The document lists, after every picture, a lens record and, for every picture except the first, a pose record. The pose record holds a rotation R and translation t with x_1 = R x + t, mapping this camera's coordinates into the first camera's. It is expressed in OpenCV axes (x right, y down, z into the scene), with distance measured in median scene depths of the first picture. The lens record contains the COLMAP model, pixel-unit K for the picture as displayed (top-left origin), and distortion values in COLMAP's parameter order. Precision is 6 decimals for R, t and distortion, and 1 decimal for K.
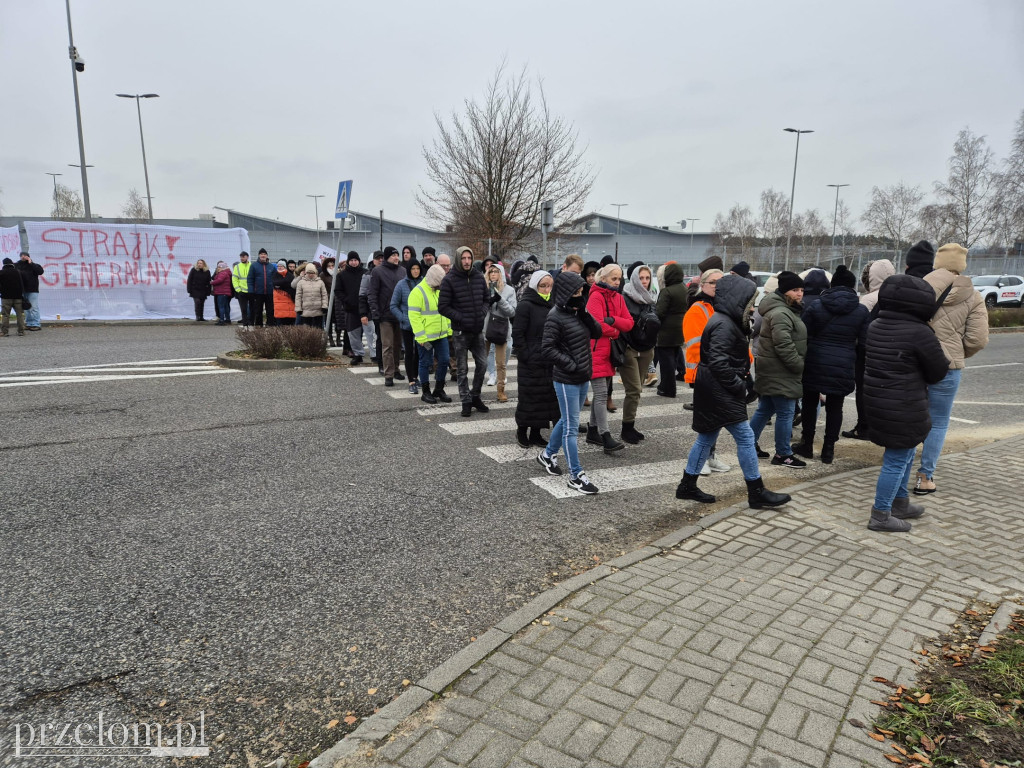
lens RADIAL K [[680.7, 0, 503.8], [0, 680.7, 388.4], [0, 0, 1]] dist [0.093727, -0.077339]
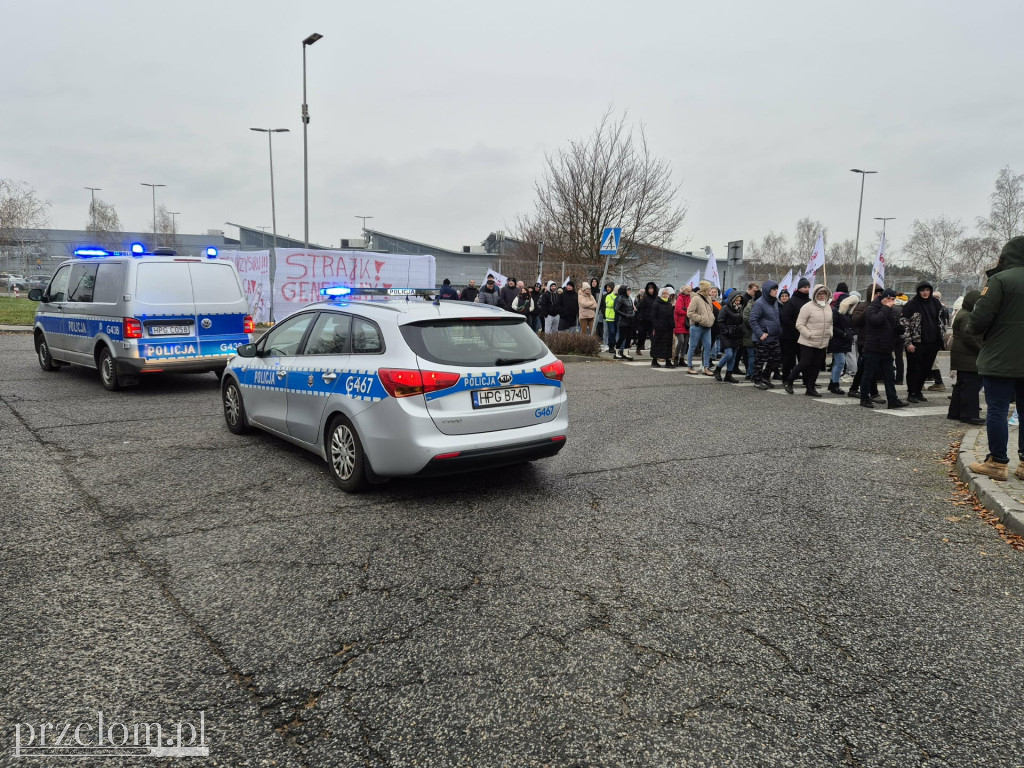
lens RADIAL K [[734.0, 0, 515.4], [0, 734.0, 376.9], [0, 0, 1]] dist [0.095813, -0.078284]
pose [[0.999652, 0.017826, 0.019445, -0.162822], [-0.016675, 0.998188, -0.057808, 0.030544], [-0.020440, 0.057464, 0.998138, -0.162363]]
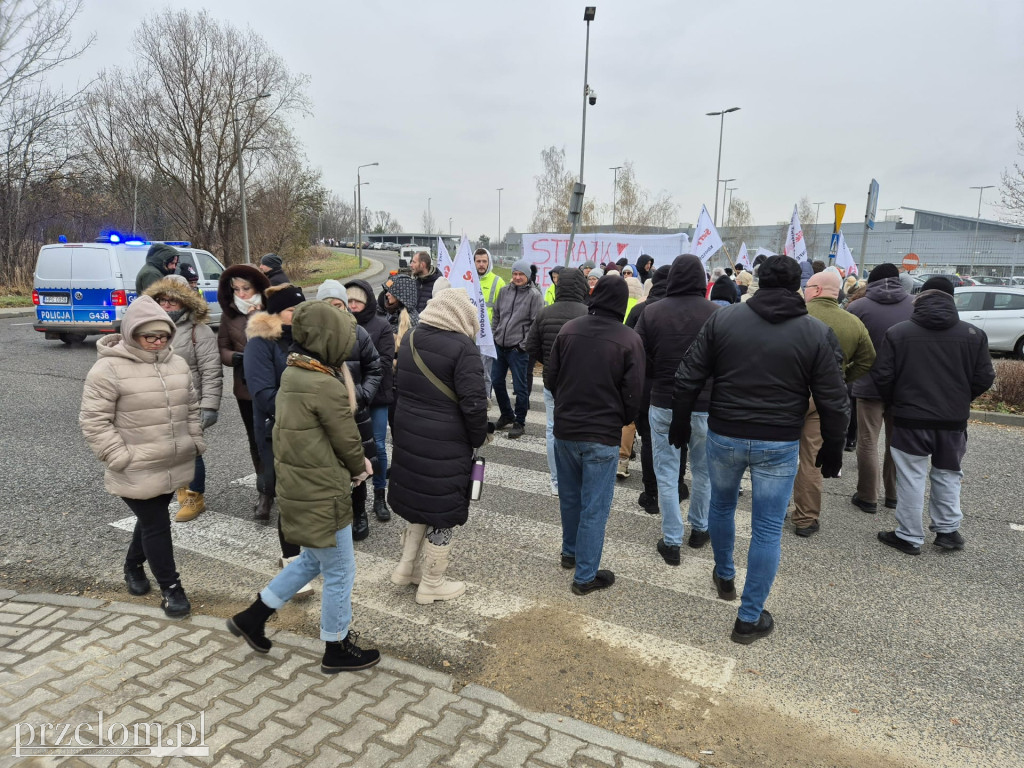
lens RADIAL K [[681.2, 0, 514.4], [0, 681.2, 378.0], [0, 0, 1]] dist [0.090745, -0.075824]
pose [[0.606991, 0.142630, -0.781805, 0.180088], [-0.157459, 0.985844, 0.057603, -0.027946], [0.778953, 0.088138, 0.620857, 0.133189]]
